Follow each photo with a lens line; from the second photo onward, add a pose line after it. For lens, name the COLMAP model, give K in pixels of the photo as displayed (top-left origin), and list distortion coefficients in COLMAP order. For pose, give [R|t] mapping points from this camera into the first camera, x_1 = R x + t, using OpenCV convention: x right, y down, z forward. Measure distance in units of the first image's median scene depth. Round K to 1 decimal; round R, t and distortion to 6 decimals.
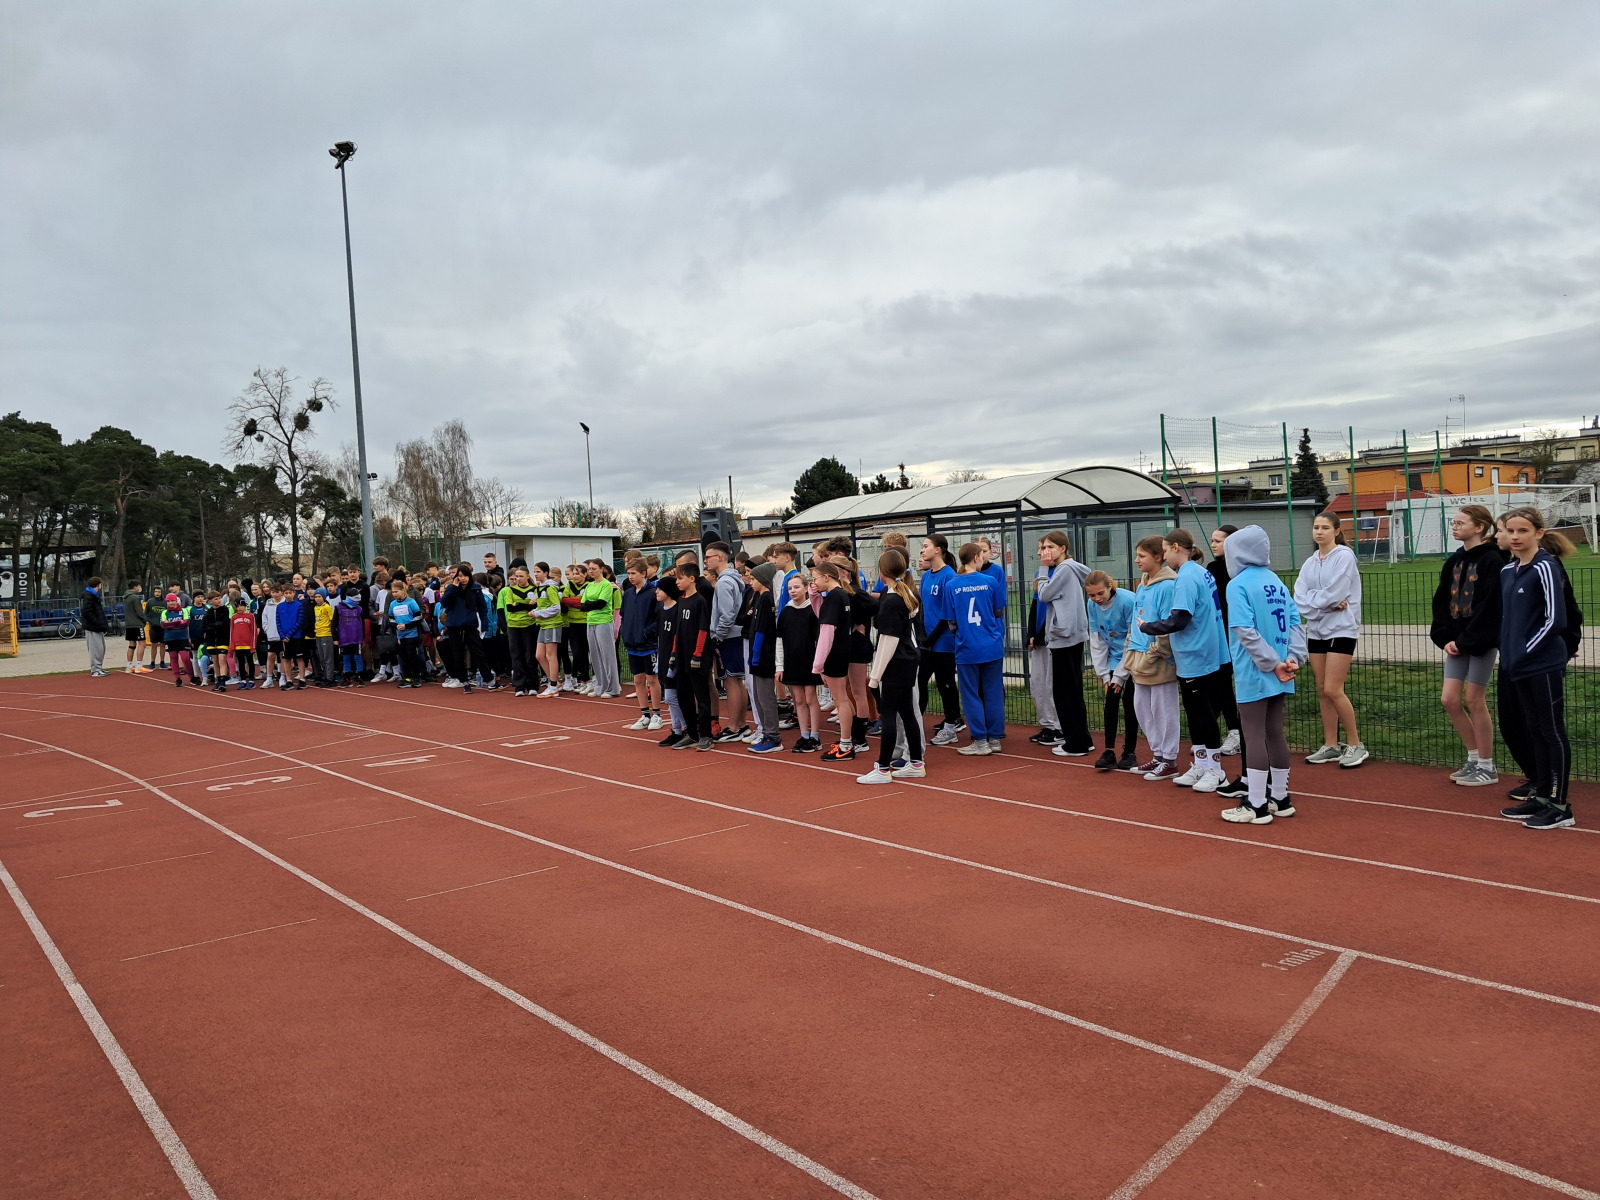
lens RADIAL K [[1238.8, 0, 795.0], [0, 1238.8, 592.6], [0, 0, 1]] dist [0.028785, -0.034810]
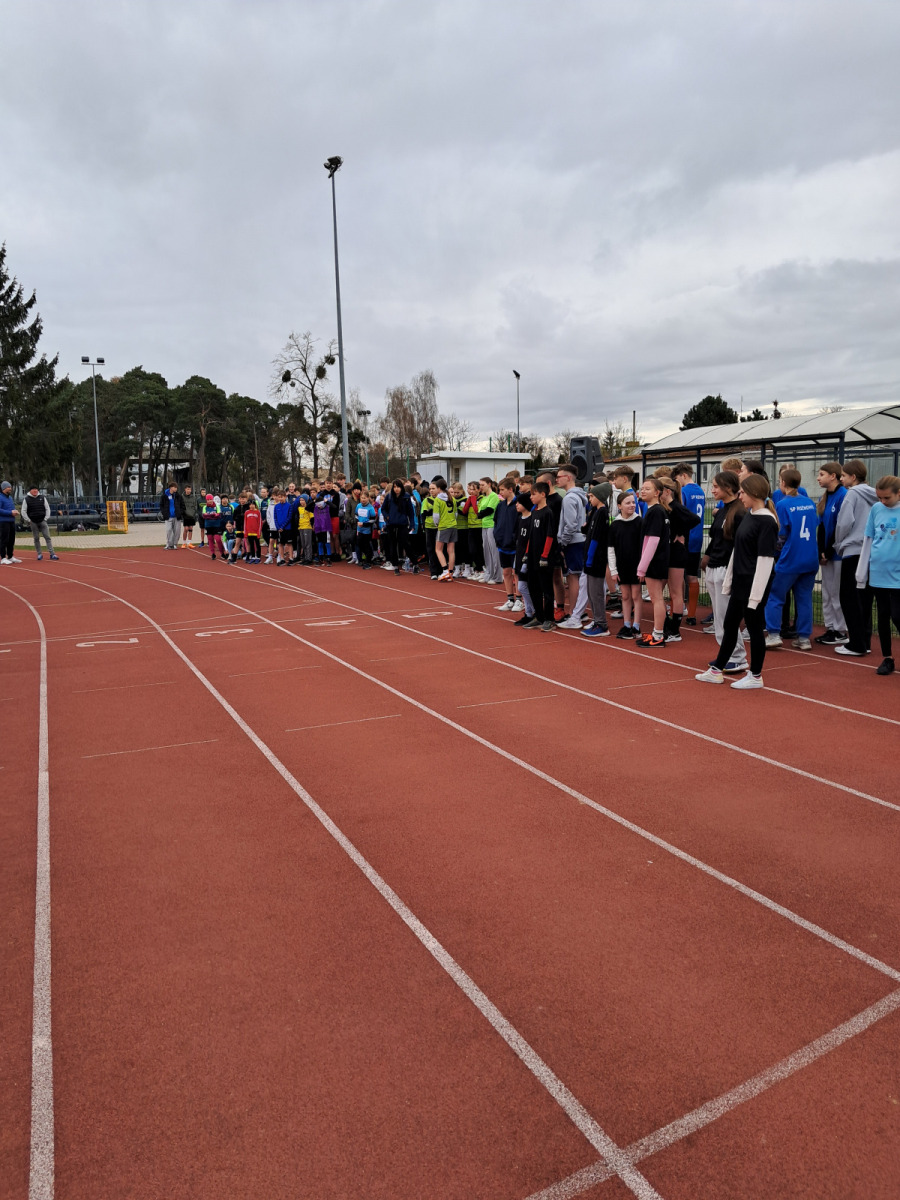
lens RADIAL K [[929.1, 0, 438.2], [0, 929.1, 593.6], [0, 0, 1]] dist [0.028785, -0.034810]
pose [[0.966847, 0.055181, -0.249323, 0.036330], [-0.030625, 0.994382, 0.101321, -0.002354], [0.253514, -0.090326, 0.963105, 0.039540]]
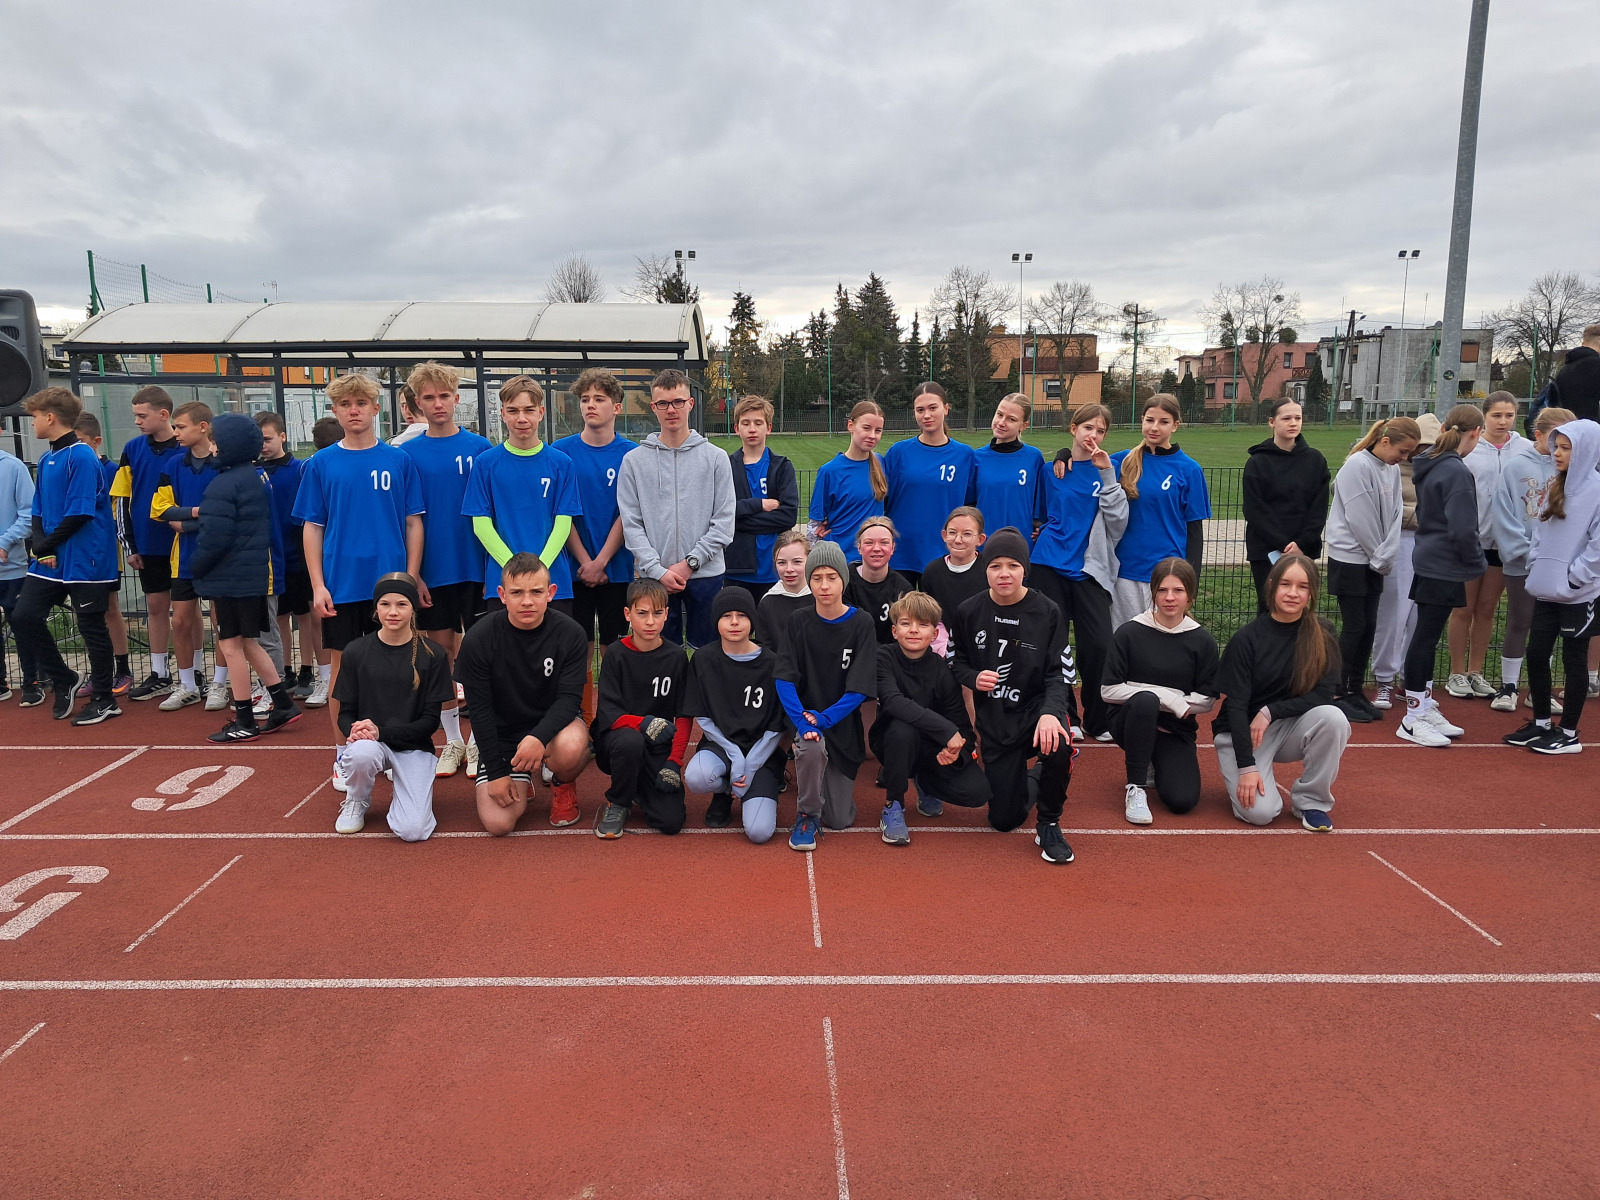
lens RADIAL K [[1238.8, 0, 785.9], [0, 1238.8, 624.3], [0, 0, 1]] dist [0.028785, -0.034810]
pose [[0.592445, -0.083972, 0.801223, -0.280472], [-0.008574, 0.993839, 0.110498, 0.000895], [-0.805566, -0.072333, 0.588075, 0.485900]]
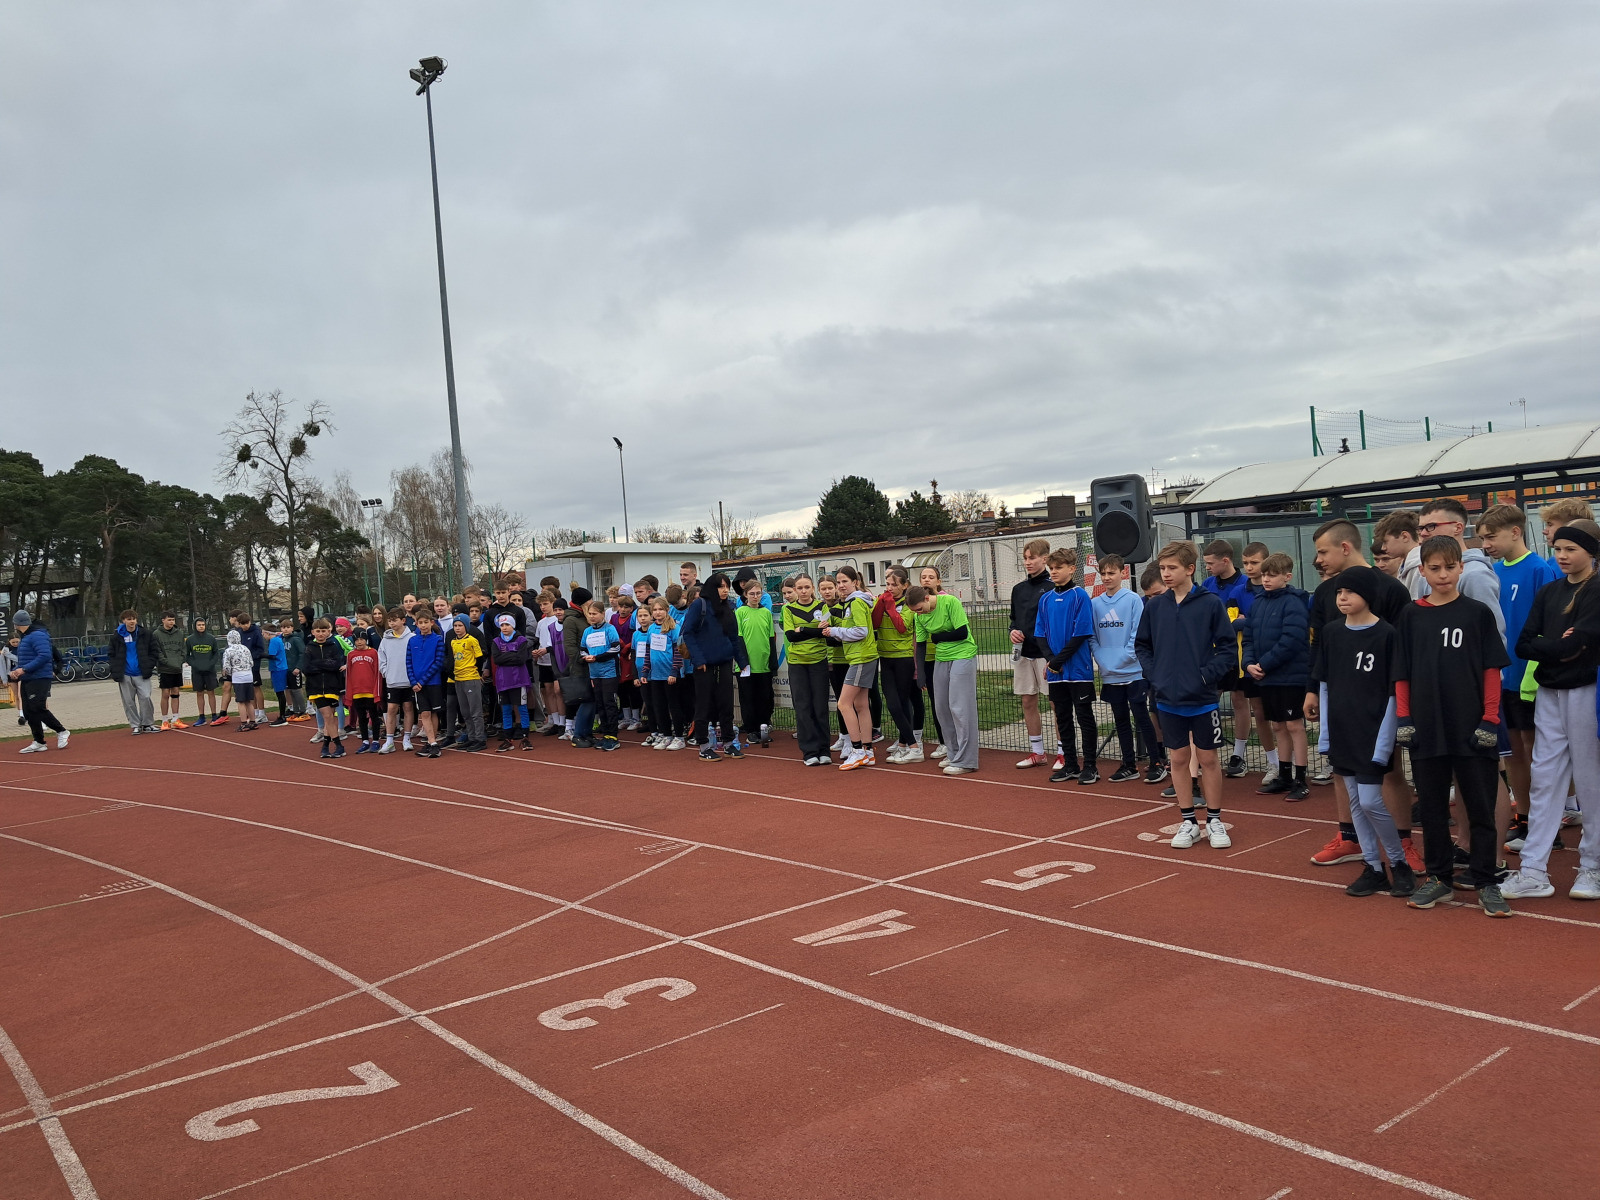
lens RADIAL K [[1238.8, 0, 791.6], [0, 1238.8, 605.2], [0, 0, 1]] dist [0.028785, -0.034810]
pose [[0.999769, -0.017059, 0.013094, -0.254962], [0.017206, 0.999789, -0.011246, 0.003722], [-0.012899, 0.011468, 0.999851, 0.349612]]
